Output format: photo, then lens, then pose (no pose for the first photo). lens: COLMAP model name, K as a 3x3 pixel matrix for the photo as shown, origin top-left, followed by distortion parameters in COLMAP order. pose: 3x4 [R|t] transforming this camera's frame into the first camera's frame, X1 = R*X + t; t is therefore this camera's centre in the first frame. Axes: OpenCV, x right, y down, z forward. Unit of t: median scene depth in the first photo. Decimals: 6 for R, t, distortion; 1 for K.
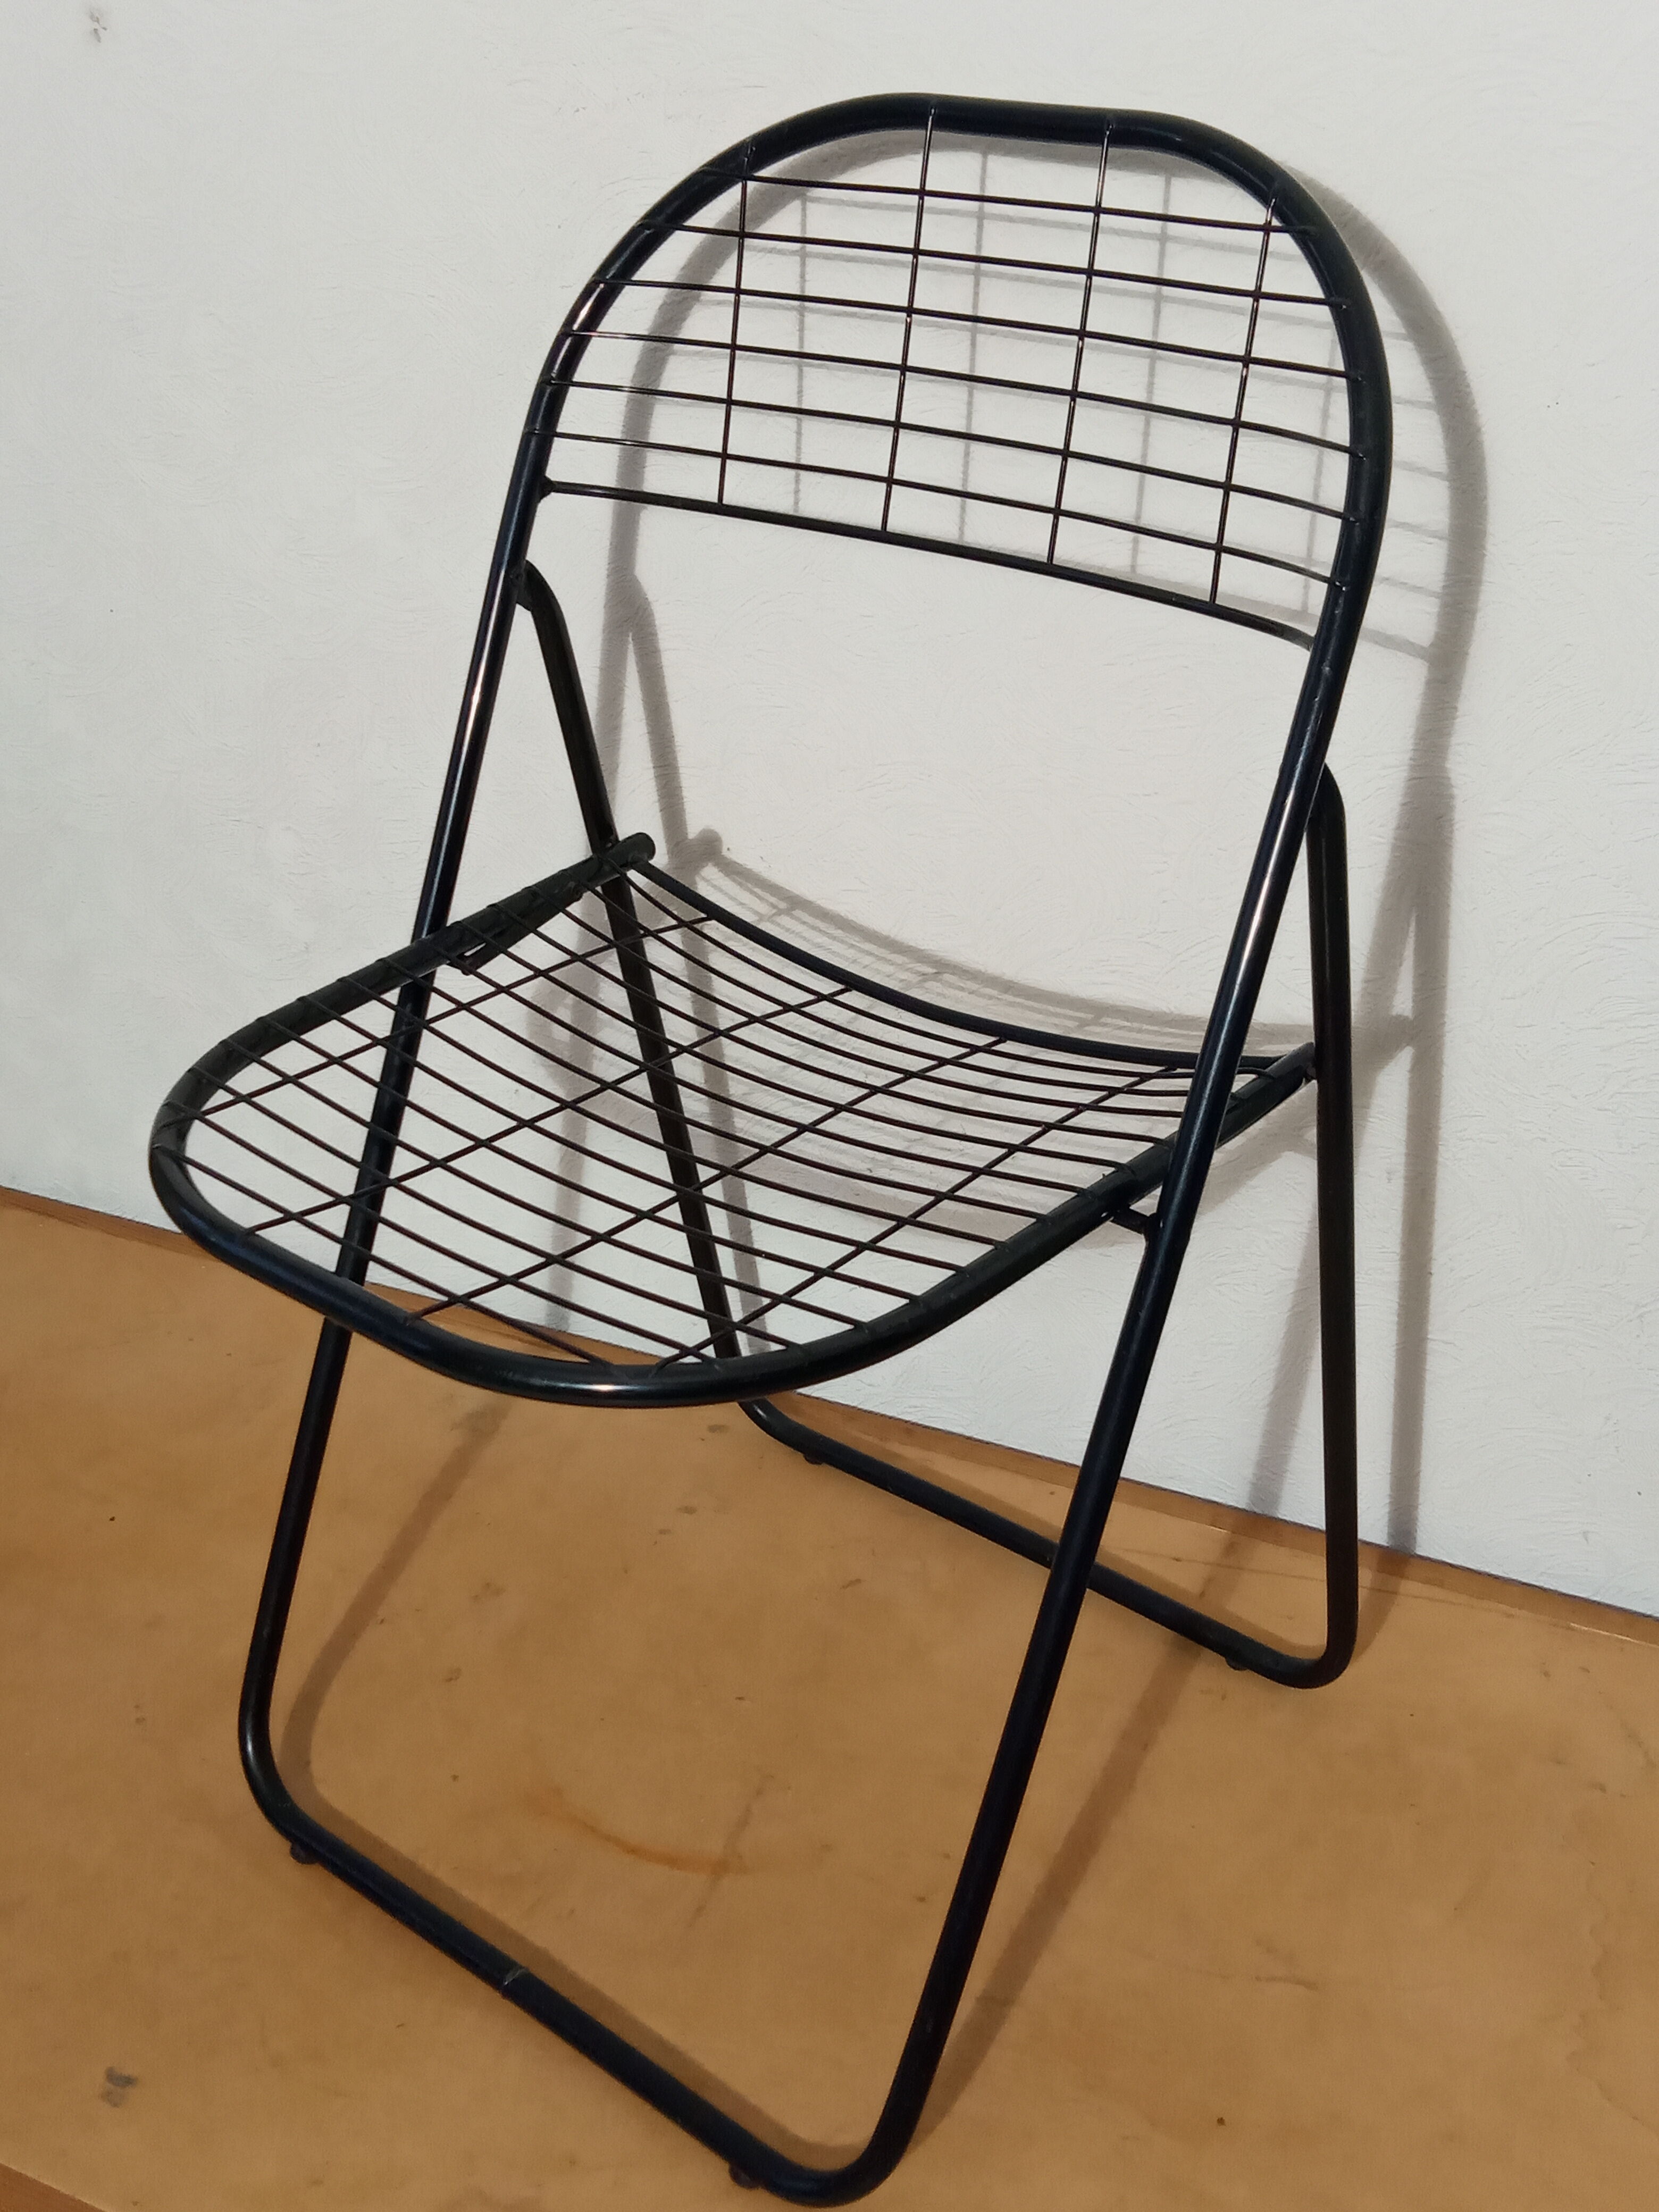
lens RADIAL K [[2390.3, 0, 864.6], [0, 2390.3, 1100.4], [0, 0, 1]] dist [0.015581, -0.030477]
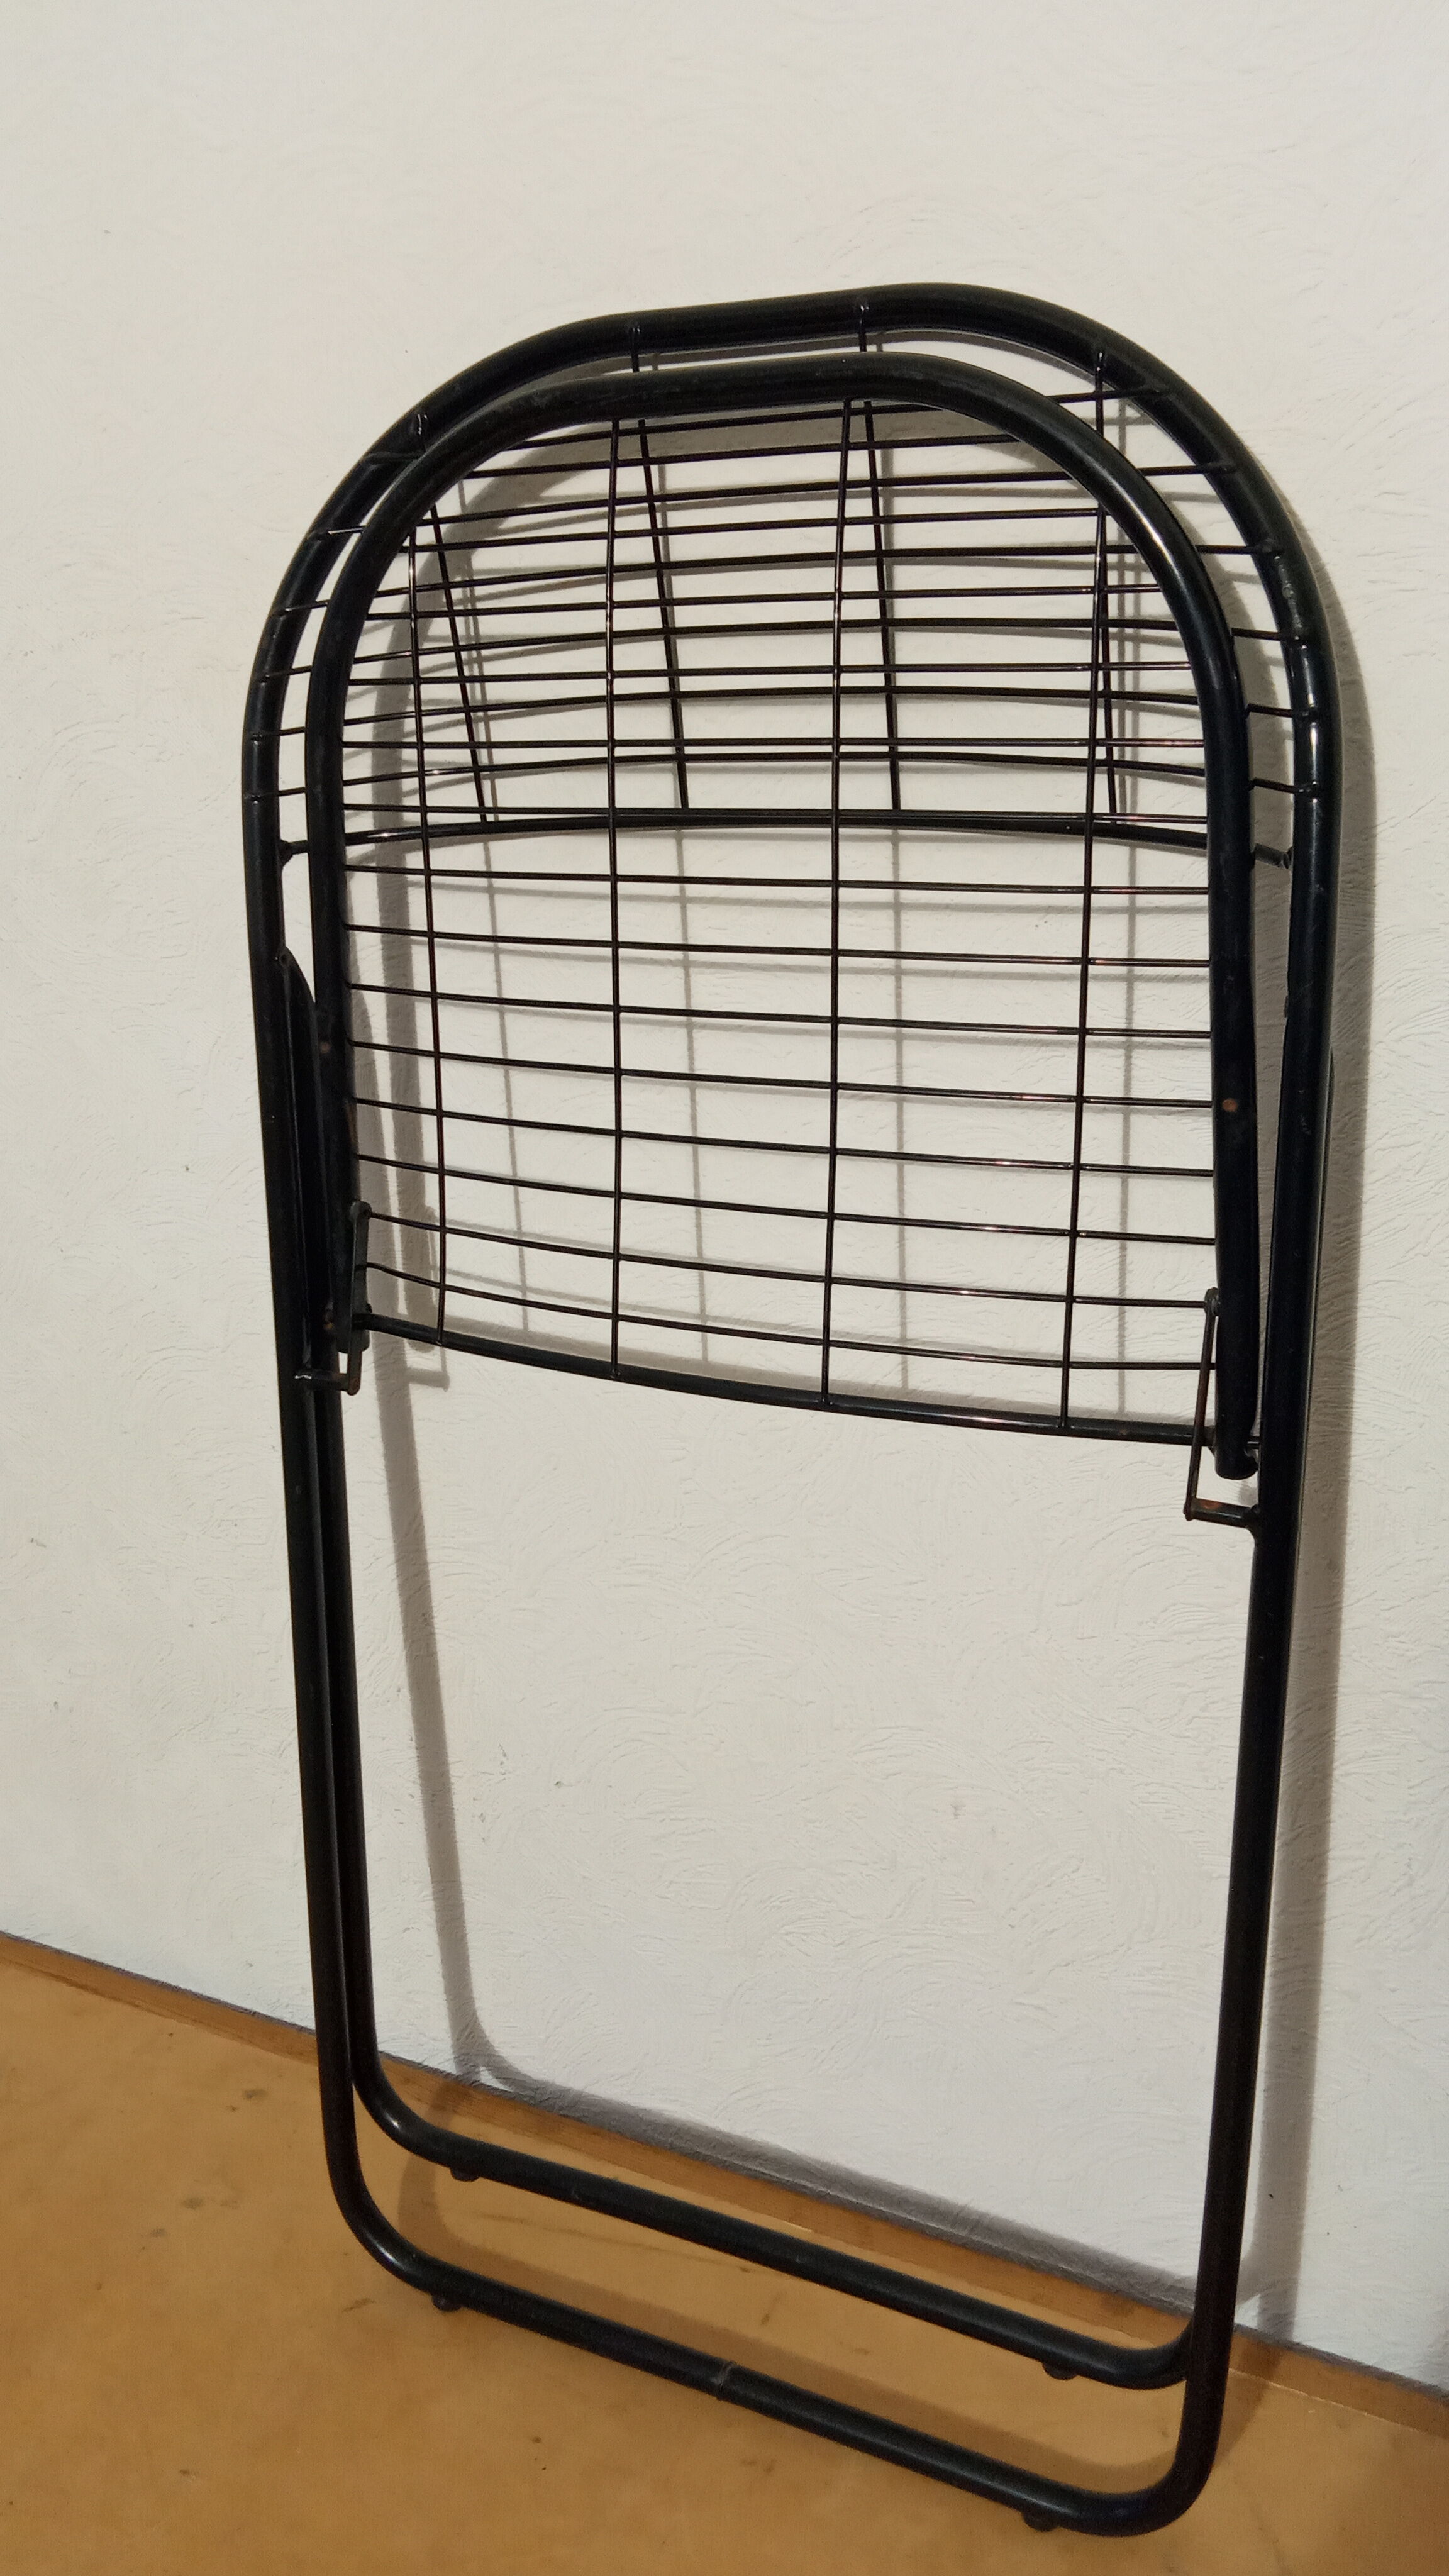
lens RADIAL K [[2065.6, 0, 744.1], [0, 2065.6, 1284.3], [0, 0, 1]] dist [0.019187, -0.033479]
pose [[0.999854, -0.012553, -0.011558, 0.157776], [0.010386, 0.985138, -0.171448, -0.028976], [0.013539, 0.171303, 0.985125, 0.238740]]
